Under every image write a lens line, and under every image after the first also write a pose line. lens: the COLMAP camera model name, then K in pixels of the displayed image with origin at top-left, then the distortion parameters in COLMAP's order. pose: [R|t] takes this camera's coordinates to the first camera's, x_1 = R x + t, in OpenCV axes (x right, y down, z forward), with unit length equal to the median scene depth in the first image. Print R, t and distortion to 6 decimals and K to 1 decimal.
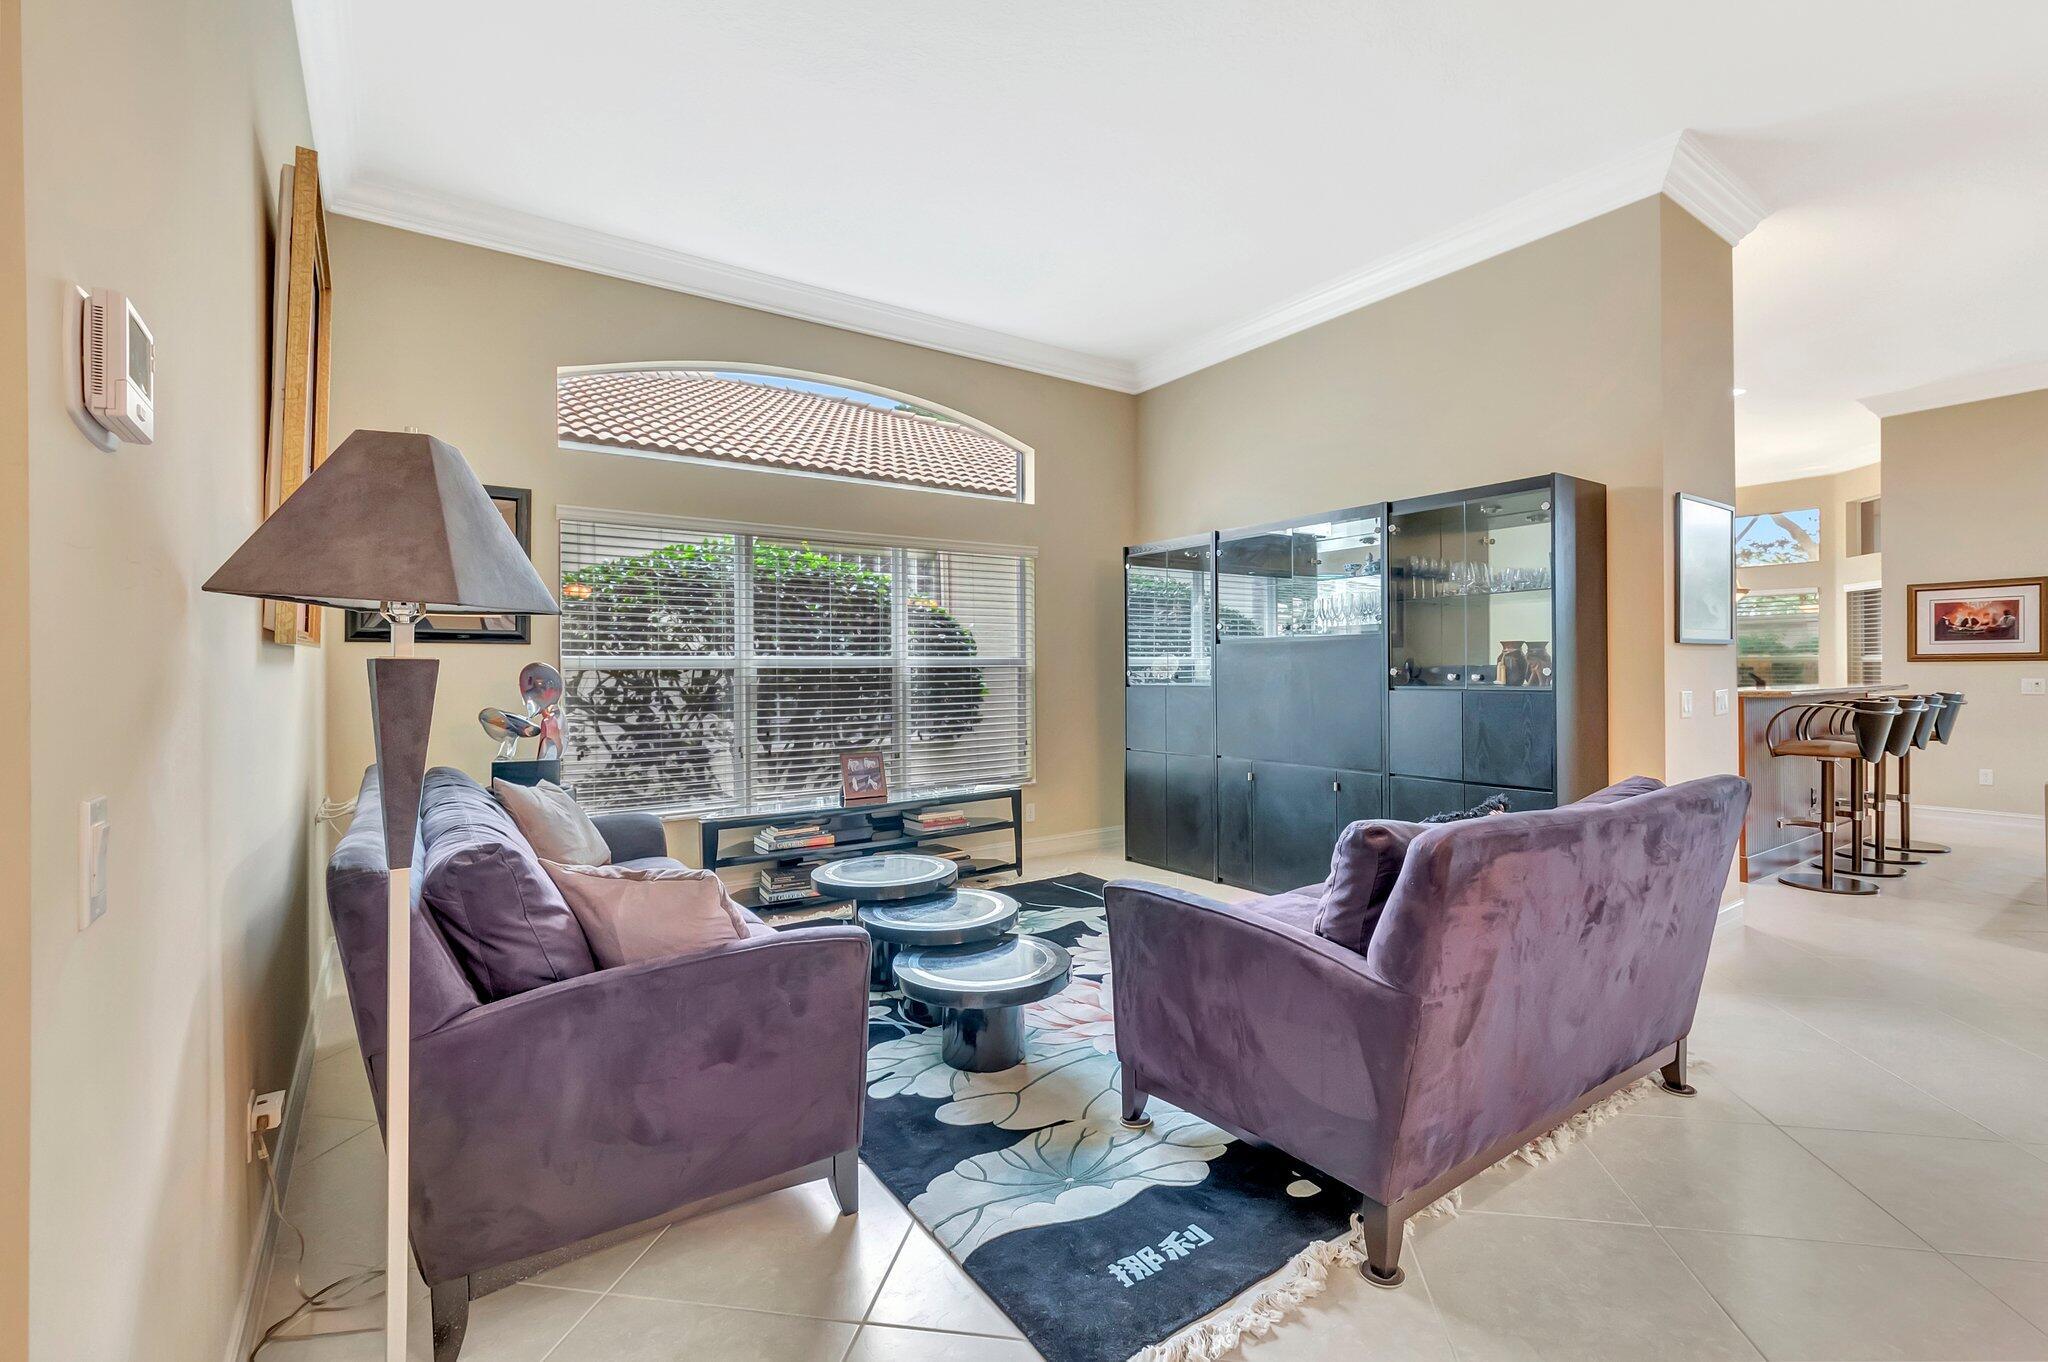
lens RADIAL K [[911.8, 0, 1017.6], [0, 911.8, 670.4], [0, 0, 1]] dist [-0.014464, -0.000073]
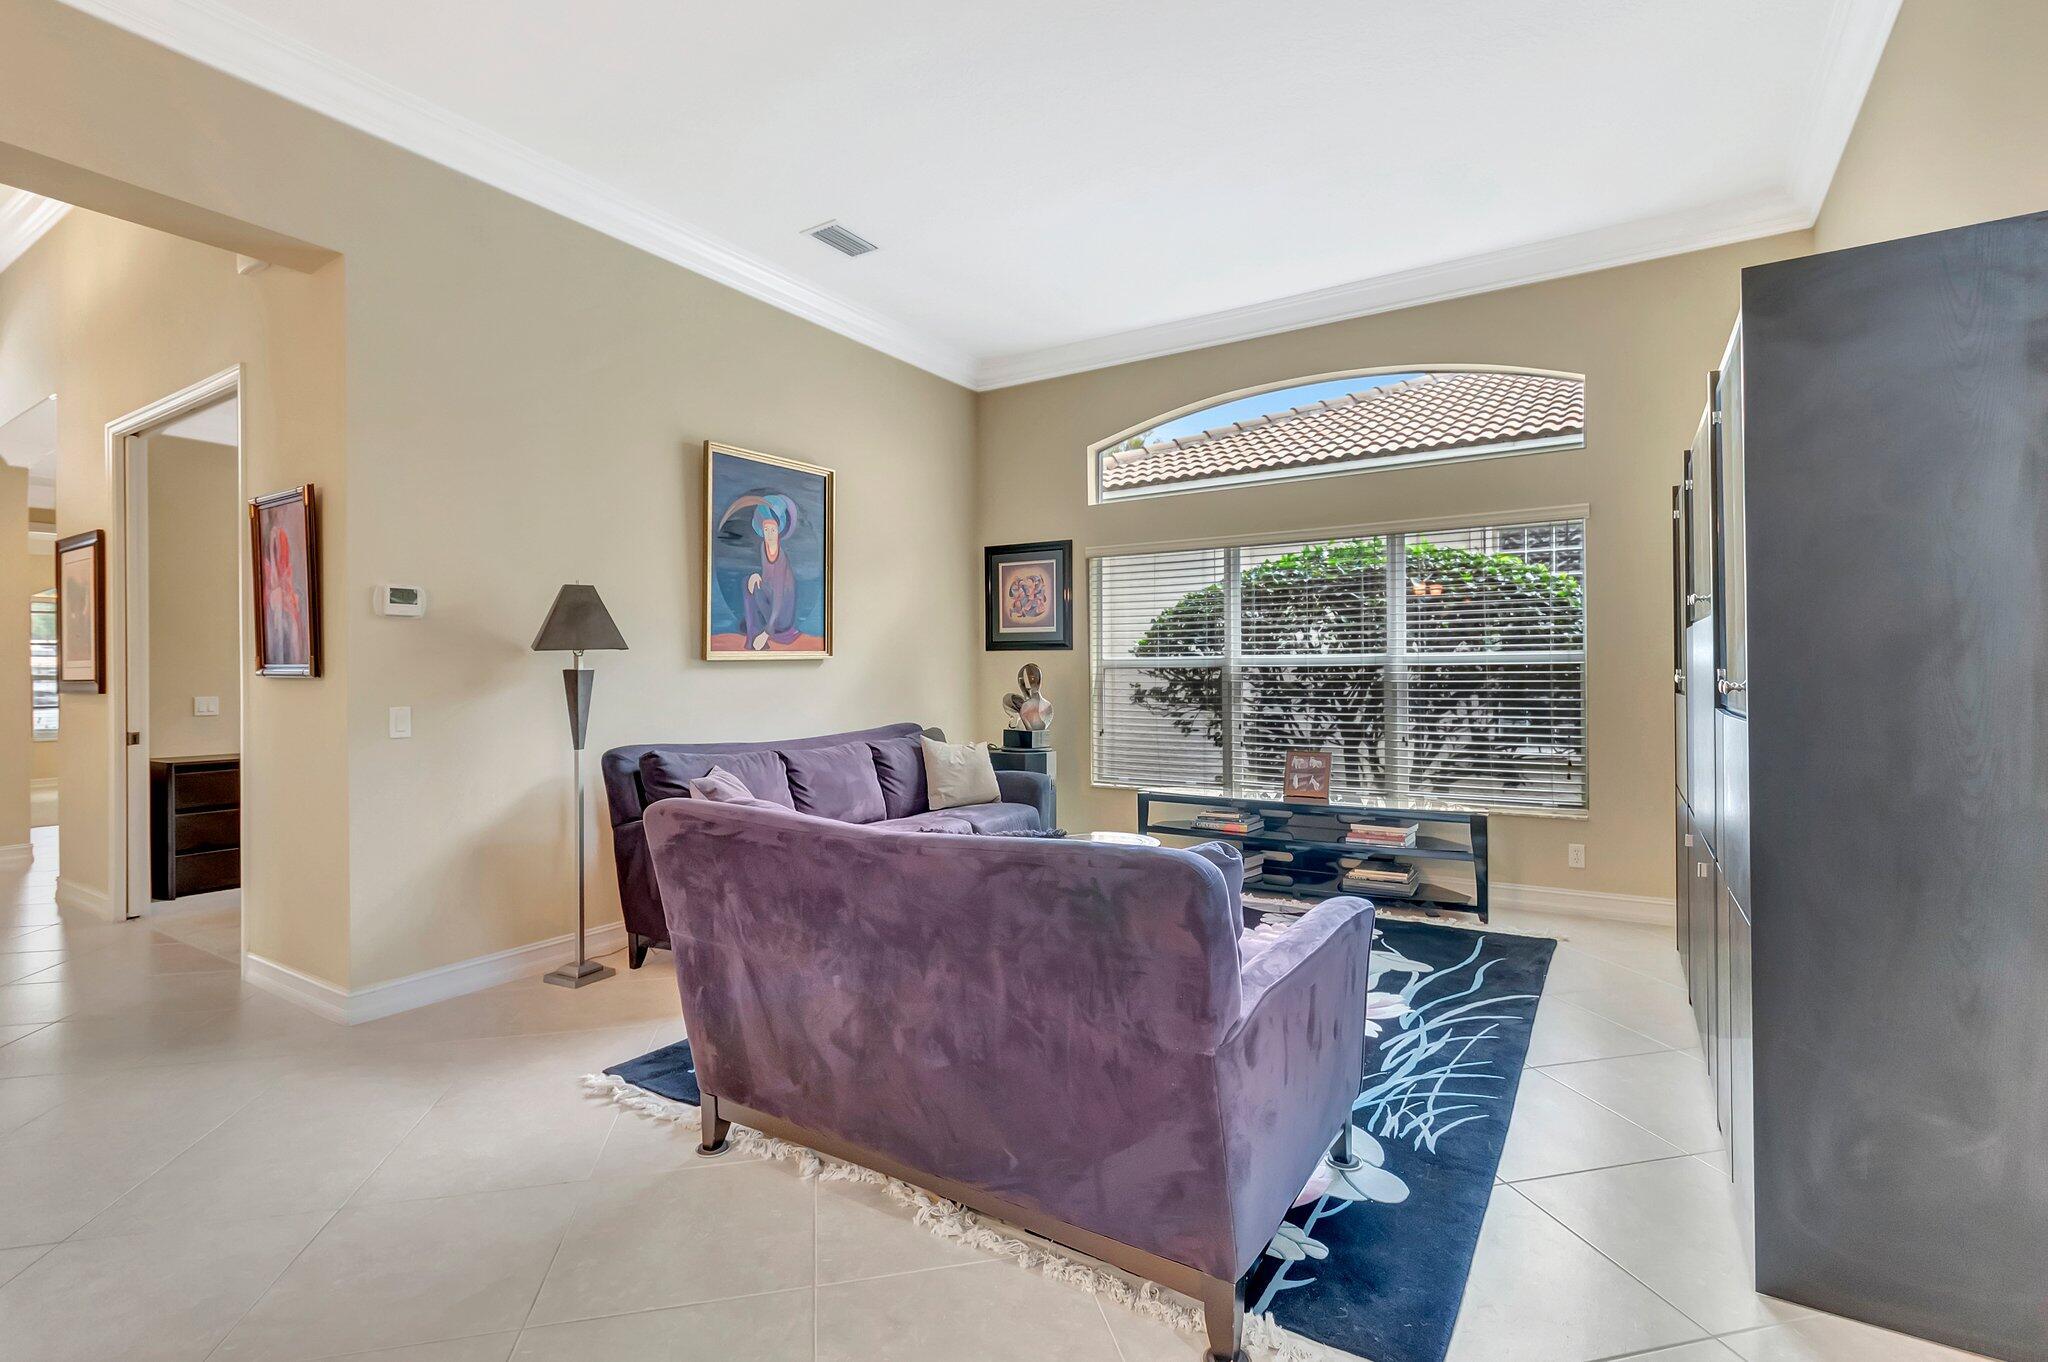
lens RADIAL K [[911.8, 0, 1016.4], [0, 911.8, 675.2], [0, 0, 1]] dist [-0.014464, -0.000073]
pose [[0.370748, 0.005335, -0.928718, 0.598534], [0.007450, 0.999934, 0.008718, -0.003797], [0.928704, -0.010151, 0.370684, 0.318309]]
